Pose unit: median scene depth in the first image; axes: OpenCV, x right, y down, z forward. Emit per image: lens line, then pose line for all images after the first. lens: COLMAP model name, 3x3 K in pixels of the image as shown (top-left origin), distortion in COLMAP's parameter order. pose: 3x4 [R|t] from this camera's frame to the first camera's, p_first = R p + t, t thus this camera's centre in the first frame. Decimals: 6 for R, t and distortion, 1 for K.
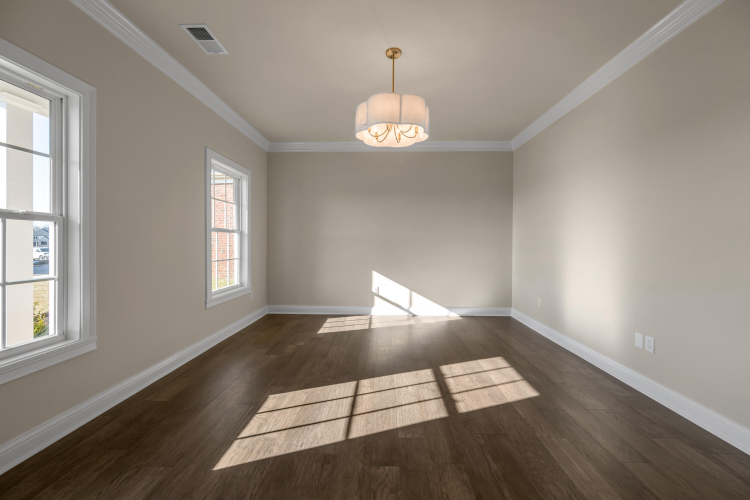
lens RADIAL K [[306.6, 0, 374.2], [0, 306.6, 245.9], [0, 0, 1]] dist [-0.000456, -0.000070]
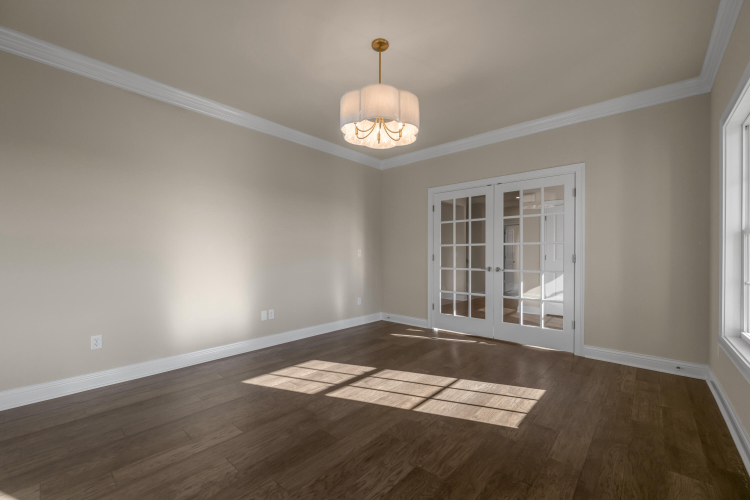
lens RADIAL K [[306.6, 0, 373.9], [0, 306.6, 252.6], [0, 0, 1]] dist [-0.000456, -0.000070]
pose [[-0.766703, -0.000308, 0.642002, -0.580184], [0.004150, 0.999977, 0.005436, -0.017636], [-0.641989, 0.006832, -0.766683, 1.902325]]
